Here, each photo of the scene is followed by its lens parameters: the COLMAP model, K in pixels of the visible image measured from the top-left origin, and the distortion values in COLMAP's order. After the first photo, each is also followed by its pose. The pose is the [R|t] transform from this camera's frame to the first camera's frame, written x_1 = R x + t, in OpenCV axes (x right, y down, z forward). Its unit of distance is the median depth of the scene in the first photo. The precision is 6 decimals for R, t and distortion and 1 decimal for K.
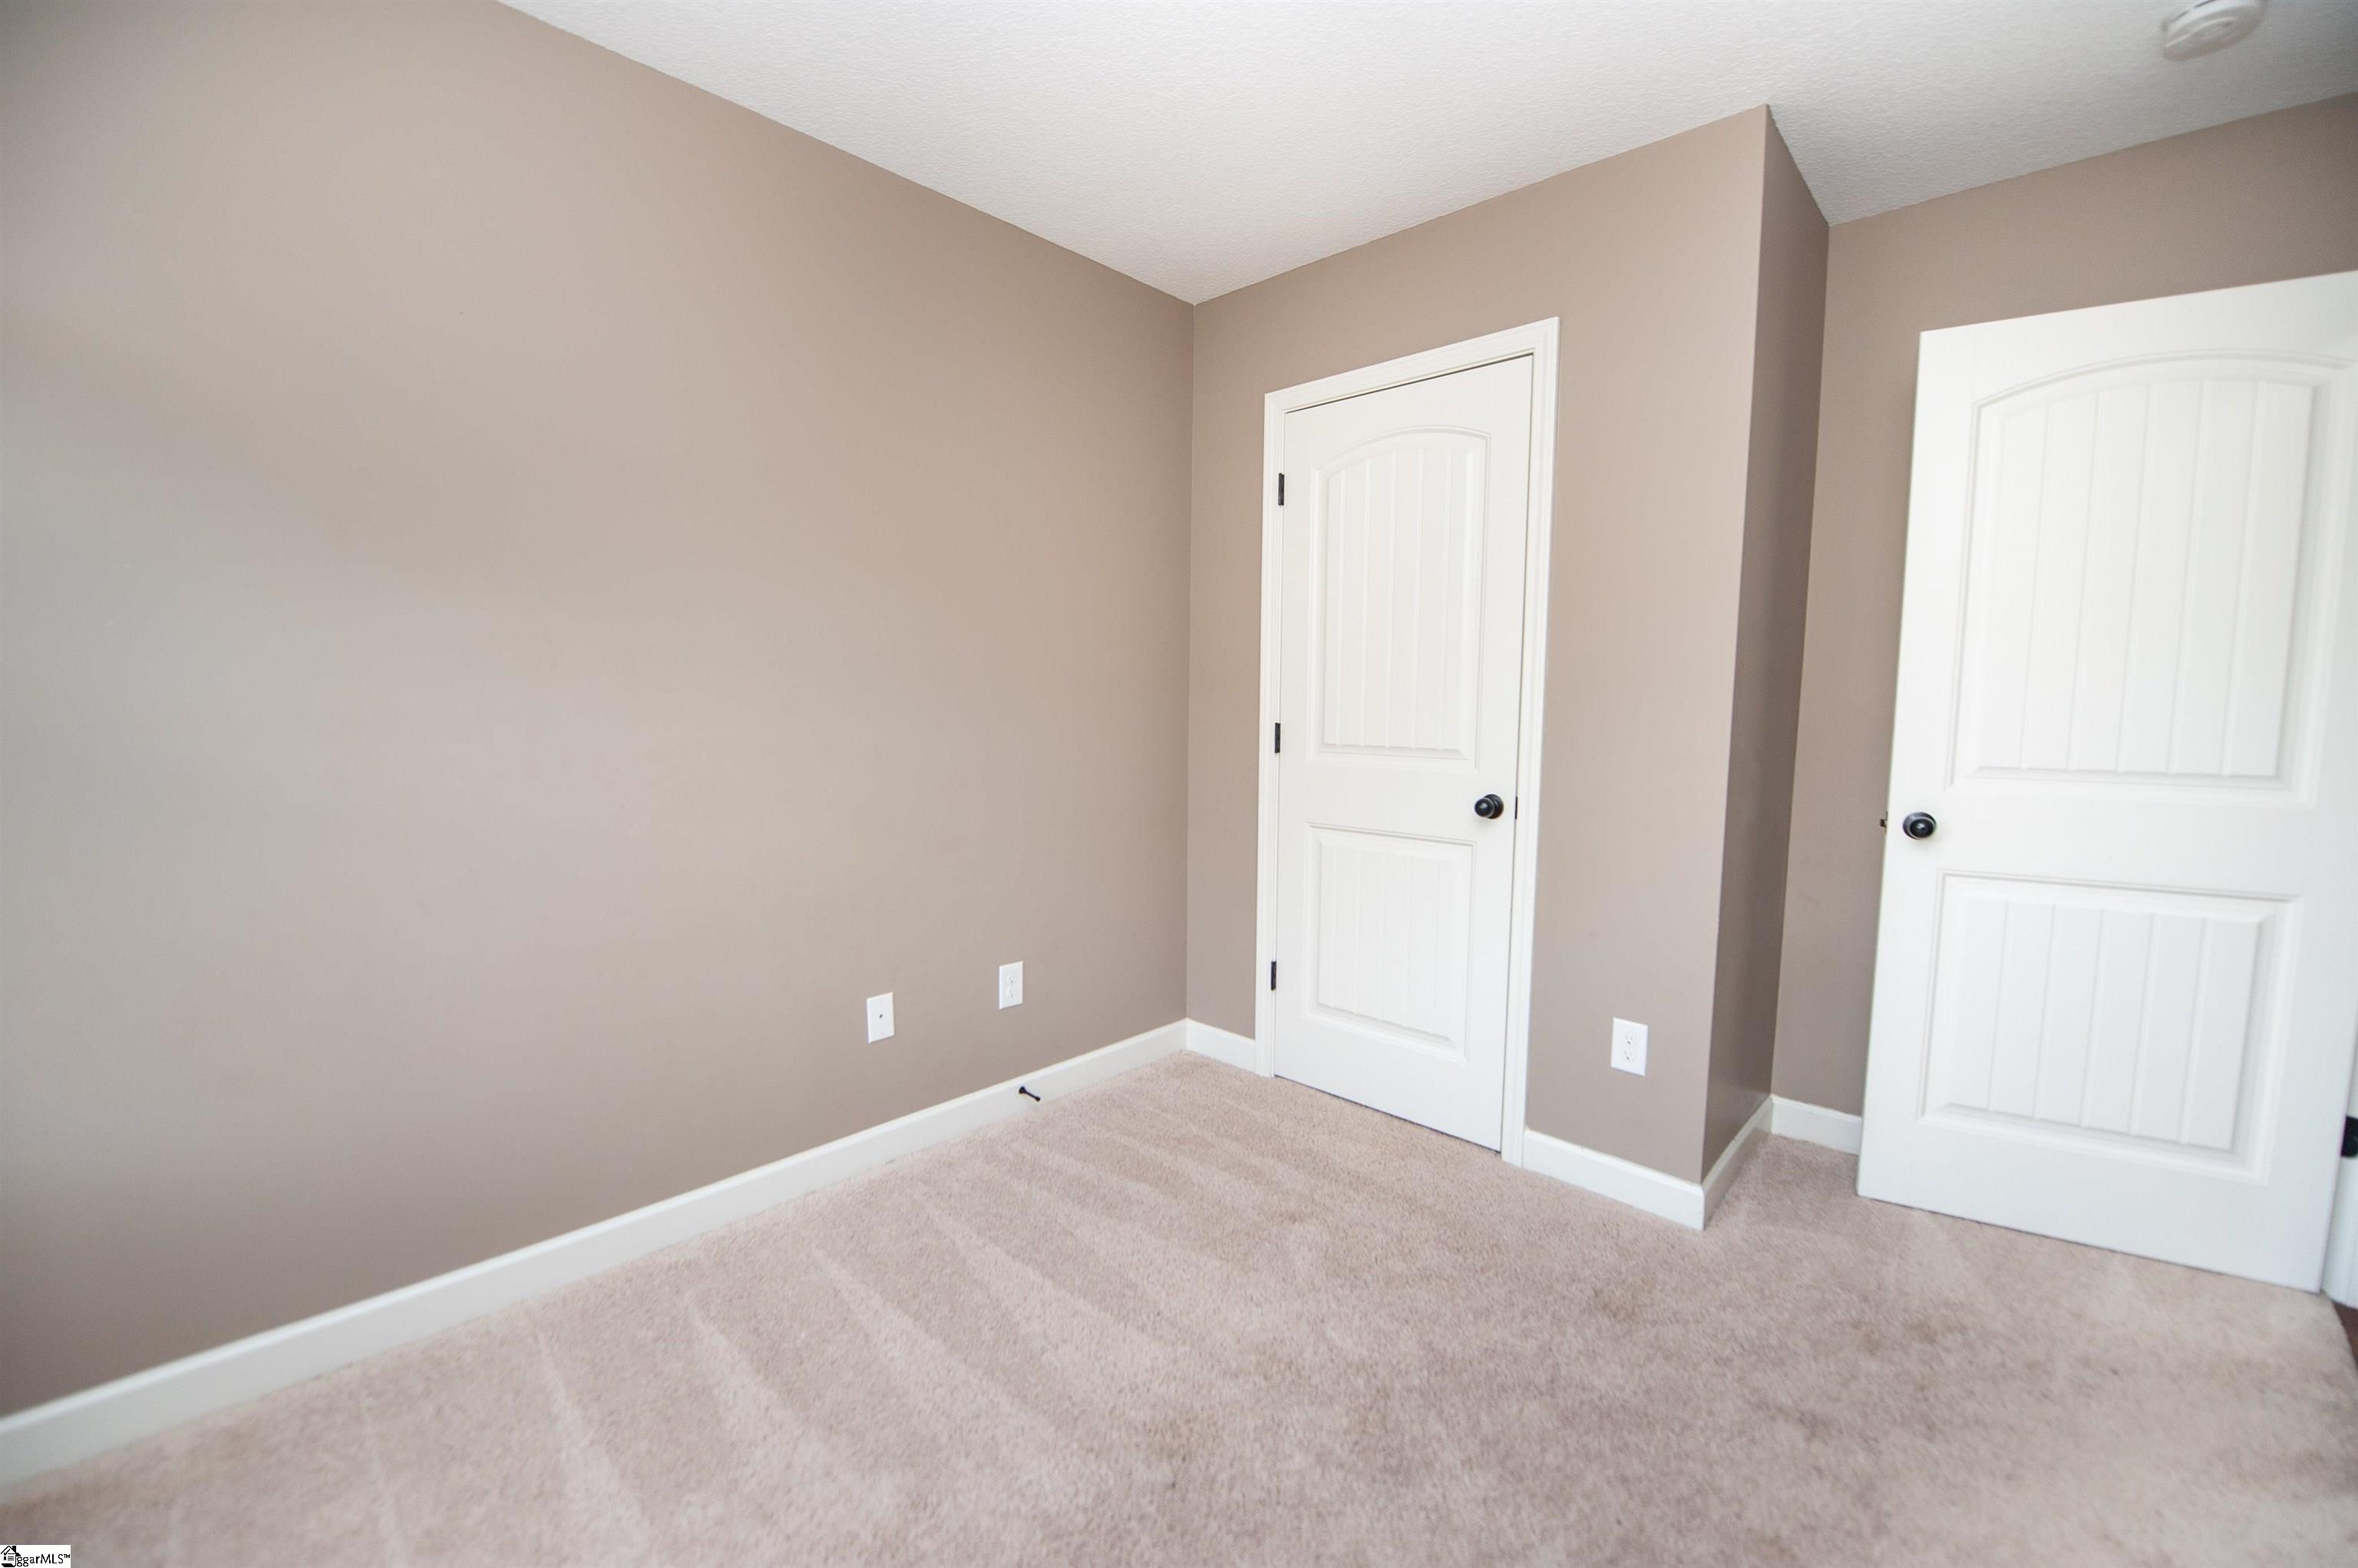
lens RADIAL K [[948.4, 0, 1183.1], [0, 948.4, 790.6], [0, 0, 1]] dist [-0.012765, -0.005471]
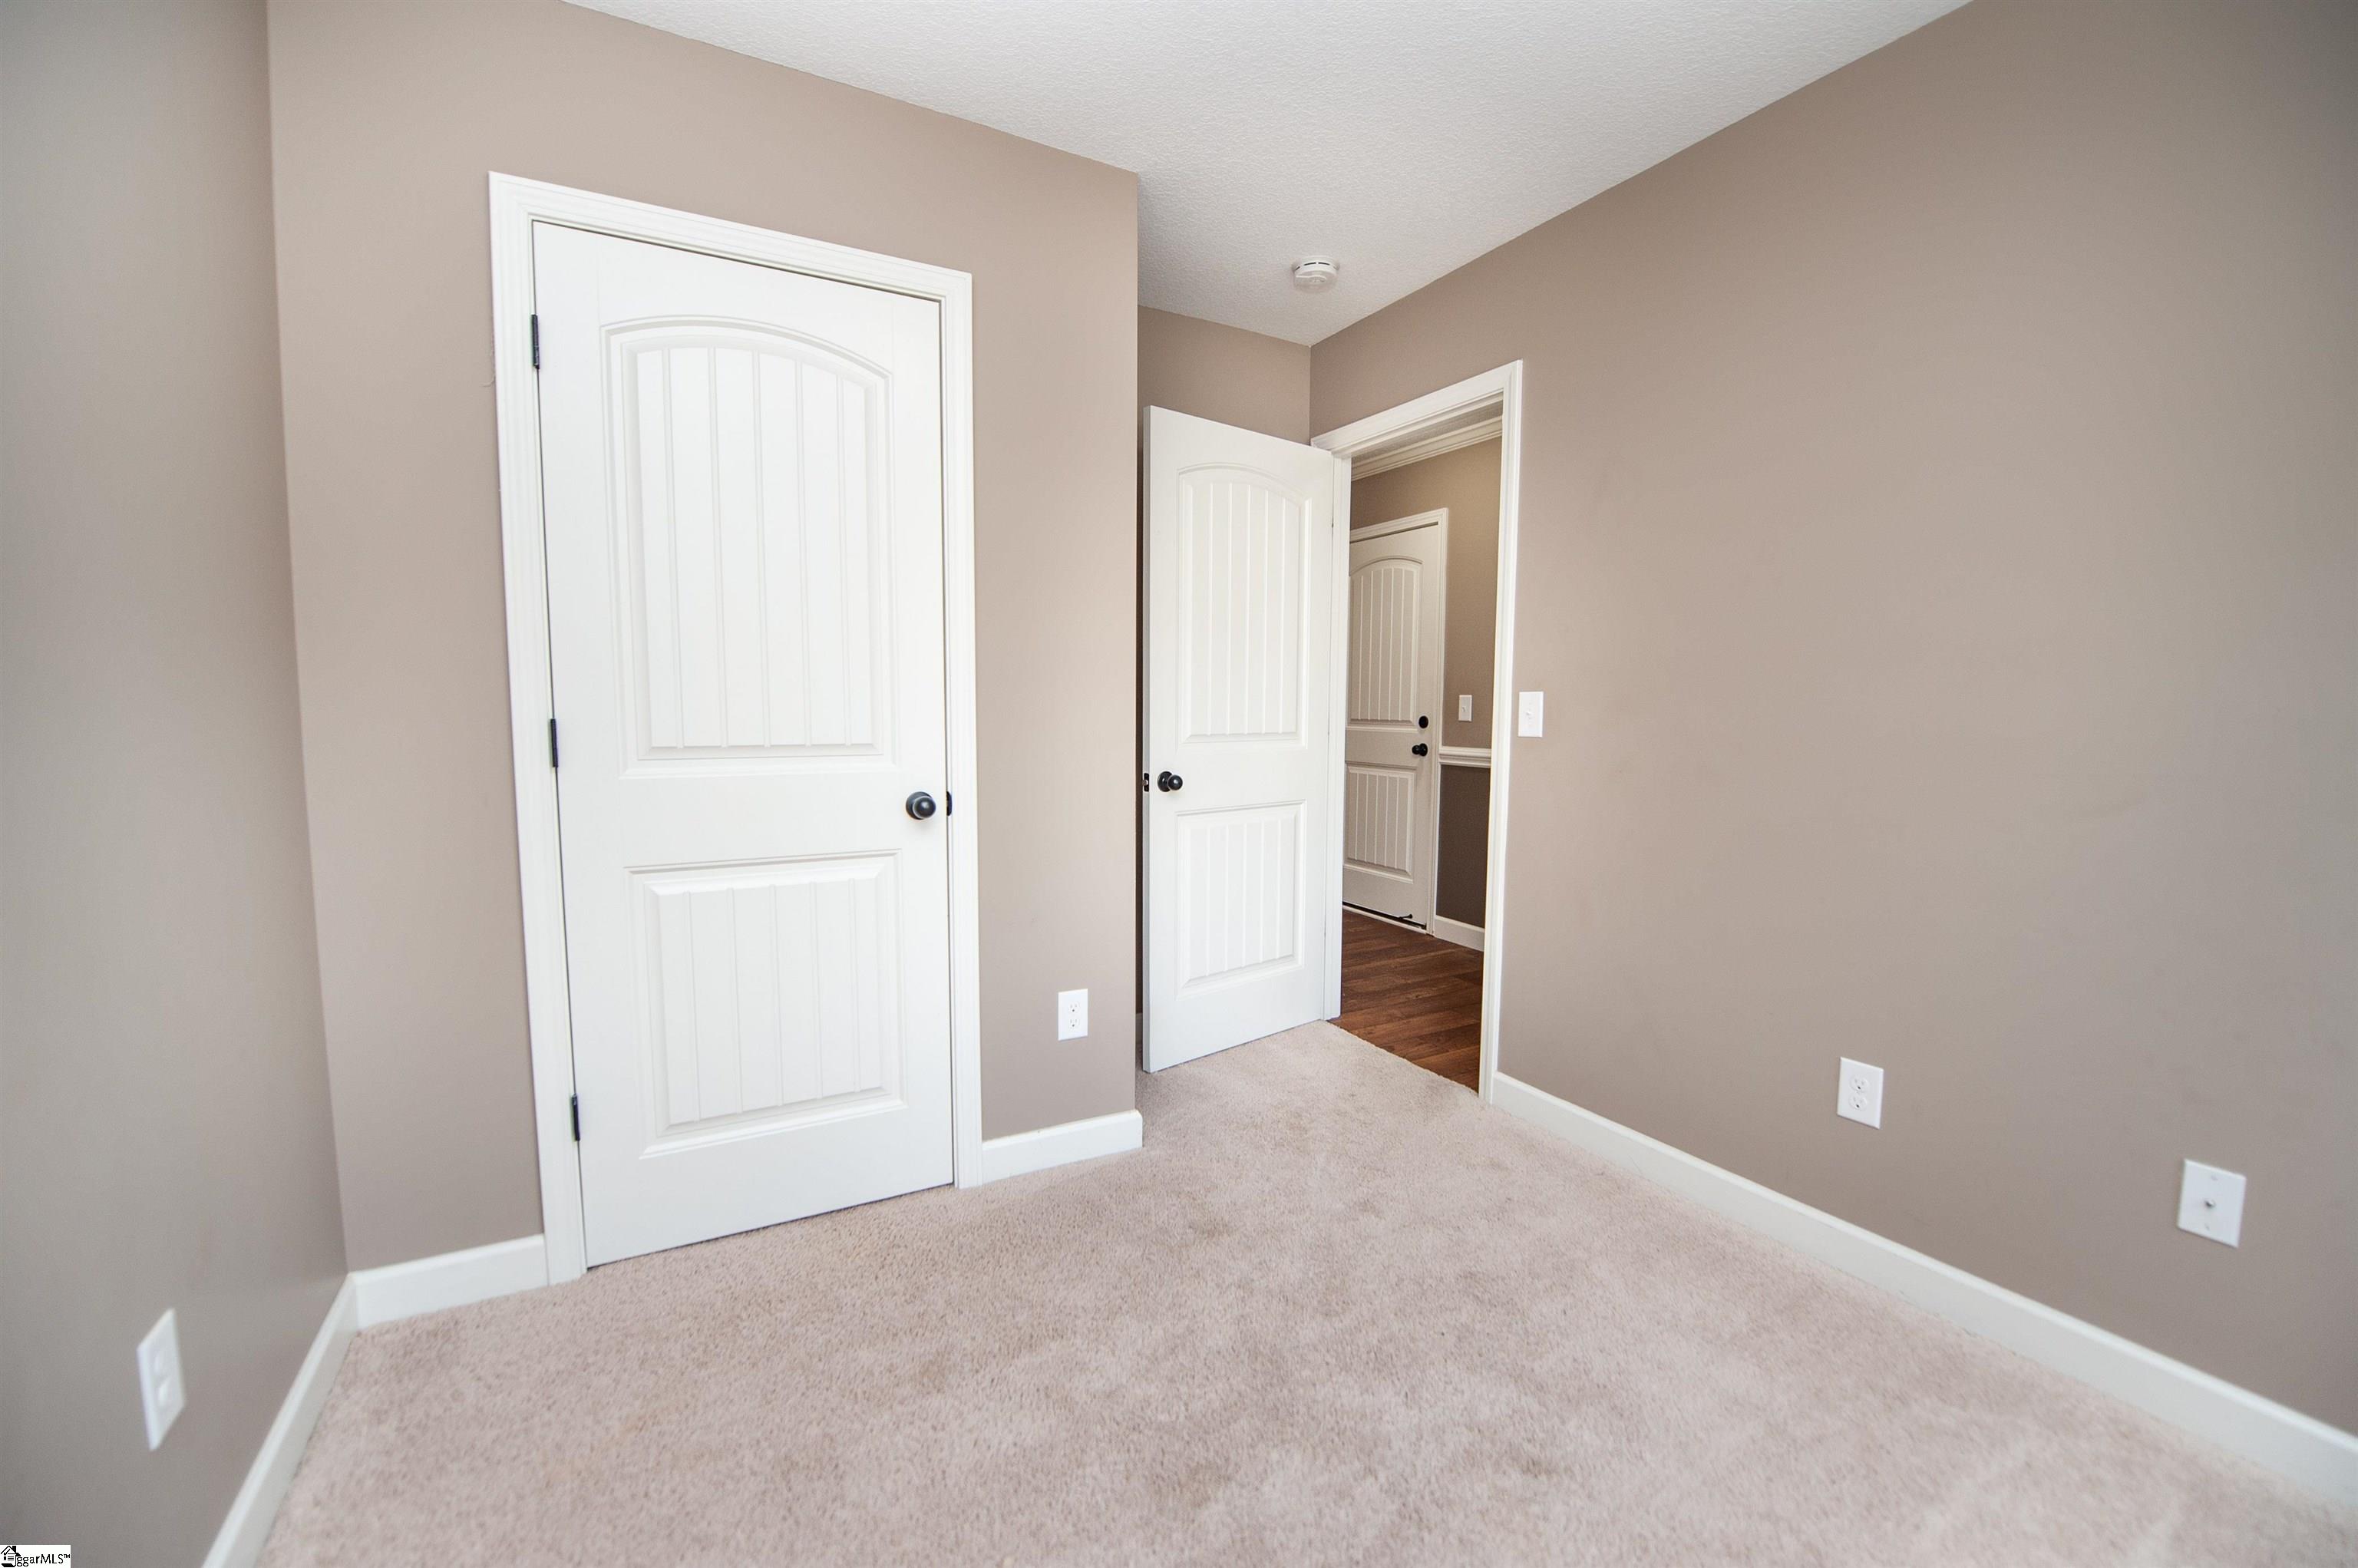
lens RADIAL K [[948.4, 0, 1183.1], [0, 948.4, 790.6], [0, 0, 1]] dist [-0.012765, -0.005471]
pose [[0.312291, -0.089866, 0.945726, -0.459086], [0.091335, 0.993744, 0.064269, -0.032231], [-0.945586, 0.066307, 0.318546, 0.522344]]
